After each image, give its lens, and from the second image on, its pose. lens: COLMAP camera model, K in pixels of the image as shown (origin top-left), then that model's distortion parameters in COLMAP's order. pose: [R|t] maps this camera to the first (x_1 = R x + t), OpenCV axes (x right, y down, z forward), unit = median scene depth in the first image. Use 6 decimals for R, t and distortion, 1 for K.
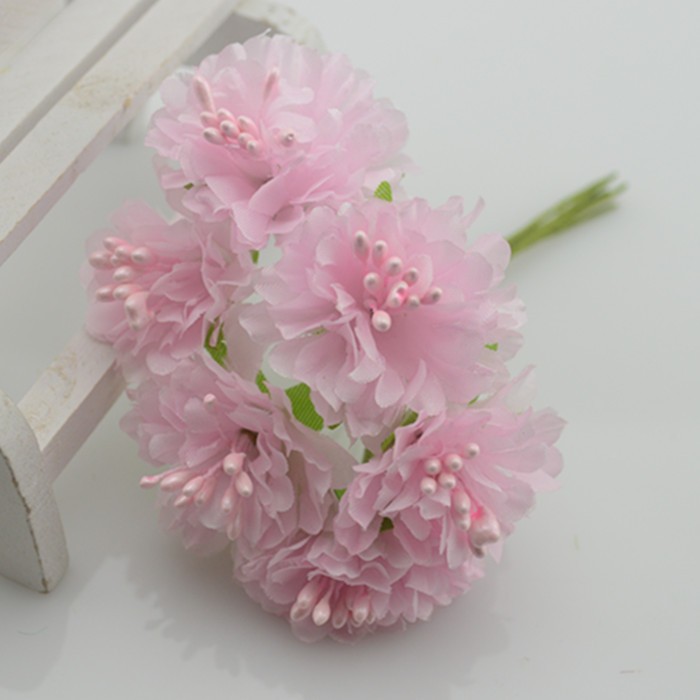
lens RADIAL K [[1567.6, 0, 327.7], [0, 1567.6, 359.7], [0, 0, 1]] dist [0.021783, 0.000000]
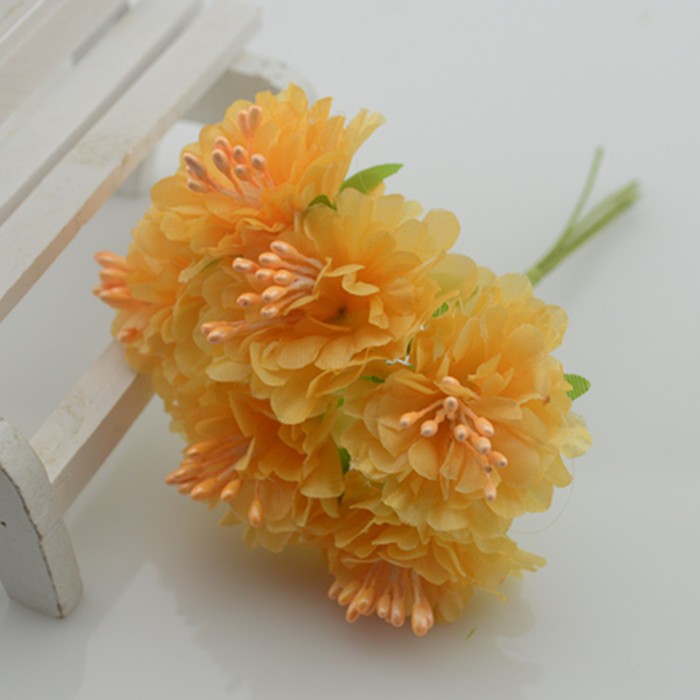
lens RADIAL K [[1693.7, 0, 347.0], [0, 1693.7, 346.1], [0, 0, 1]] dist [-0.007647, 0.000000]
pose [[0.998887, -0.035933, -0.030562, 0.056718], [0.034478, 0.998306, -0.046859, 0.025344], [0.032194, 0.045753, 0.998434, -0.151794]]
